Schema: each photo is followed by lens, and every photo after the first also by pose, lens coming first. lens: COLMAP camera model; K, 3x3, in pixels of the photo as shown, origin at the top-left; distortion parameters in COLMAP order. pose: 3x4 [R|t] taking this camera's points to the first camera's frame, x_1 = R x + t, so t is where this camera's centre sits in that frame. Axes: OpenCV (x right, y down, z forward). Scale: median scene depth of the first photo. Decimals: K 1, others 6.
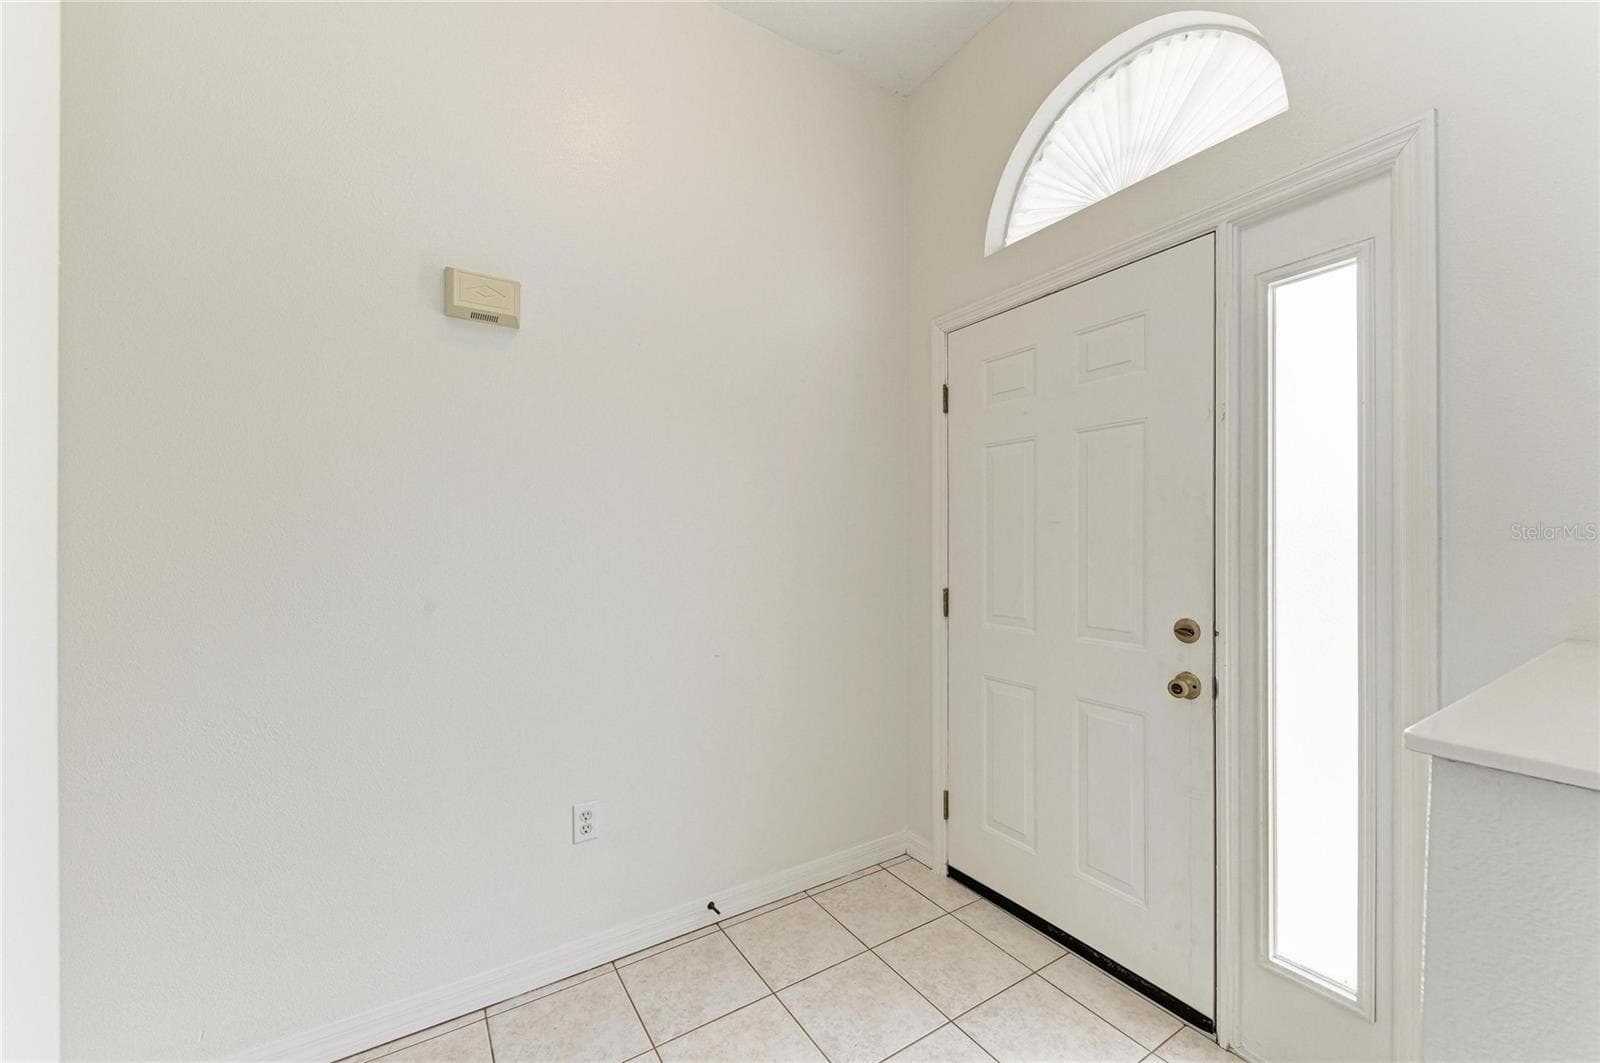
lens RADIAL K [[637.0, 0, 806.5], [0, 637.0, 537.6], [0, 0, 1]] dist [-0.000109, -0.000016]
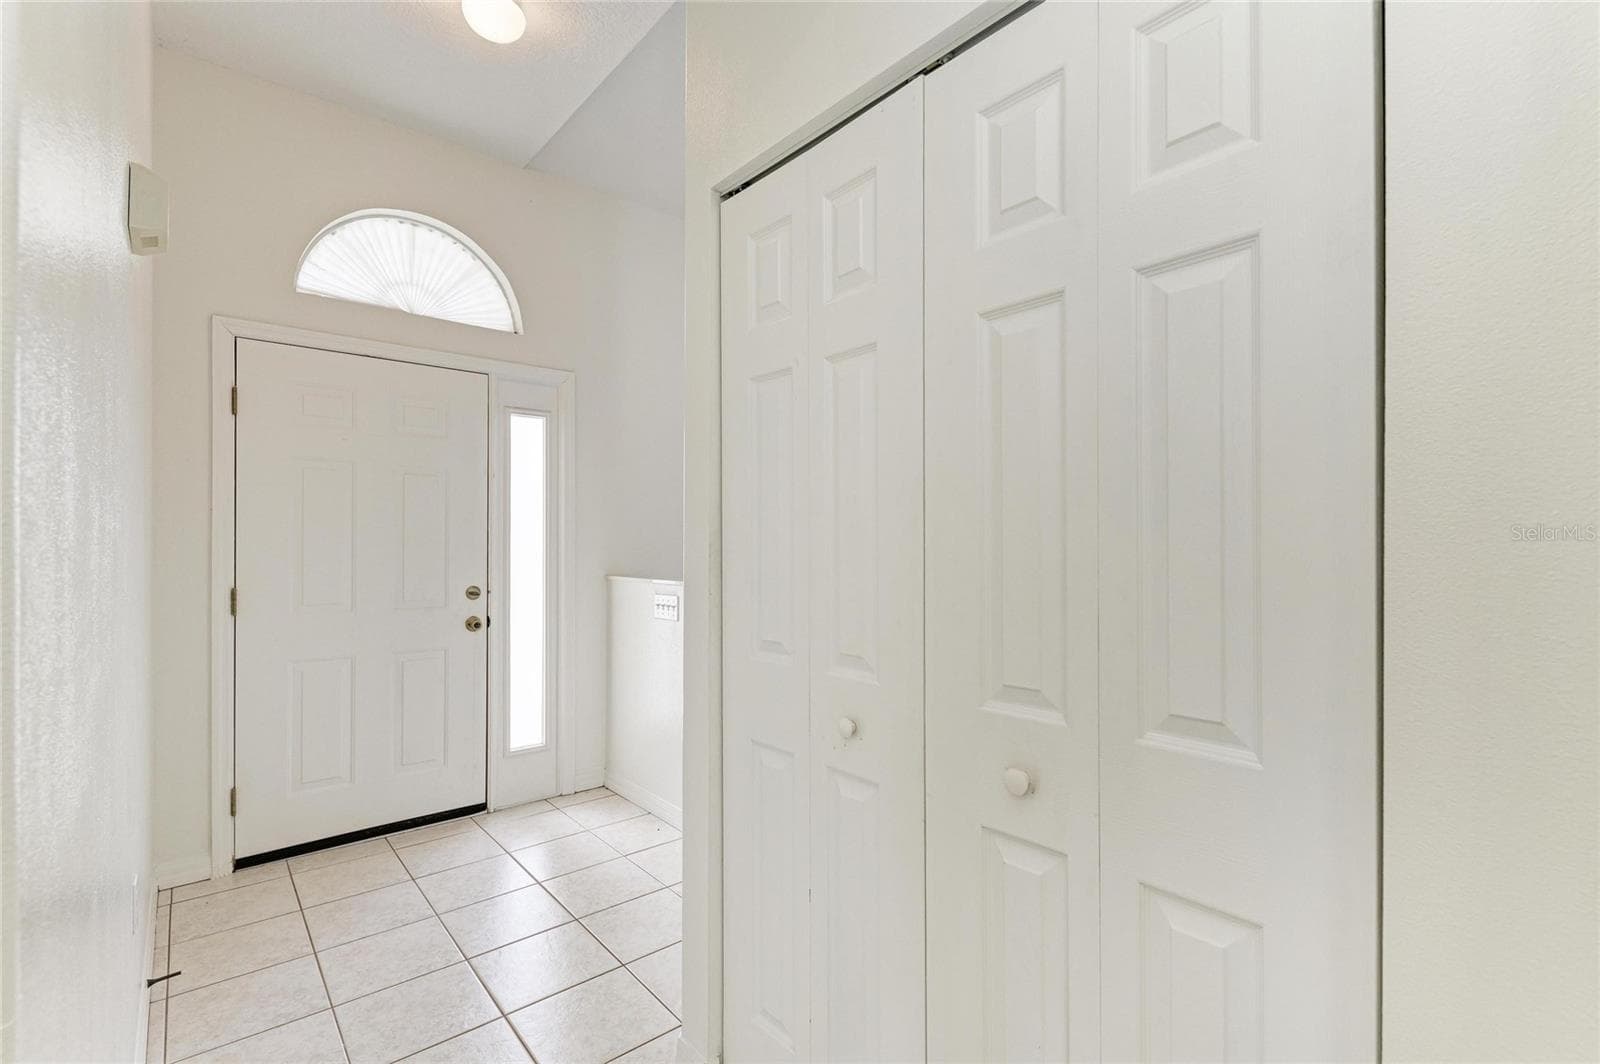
lens RADIAL K [[713.5, 0, 804.6], [0, 713.5, 544.0], [0, 0, 1]] dist [0.000384, -0.000002]
pose [[-0.134676, 0.003986, 0.990882, -1.441784], [-0.000937, 0.999991, -0.004150, 0.017769], [-0.990889, -0.001487, -0.134671, 0.346610]]
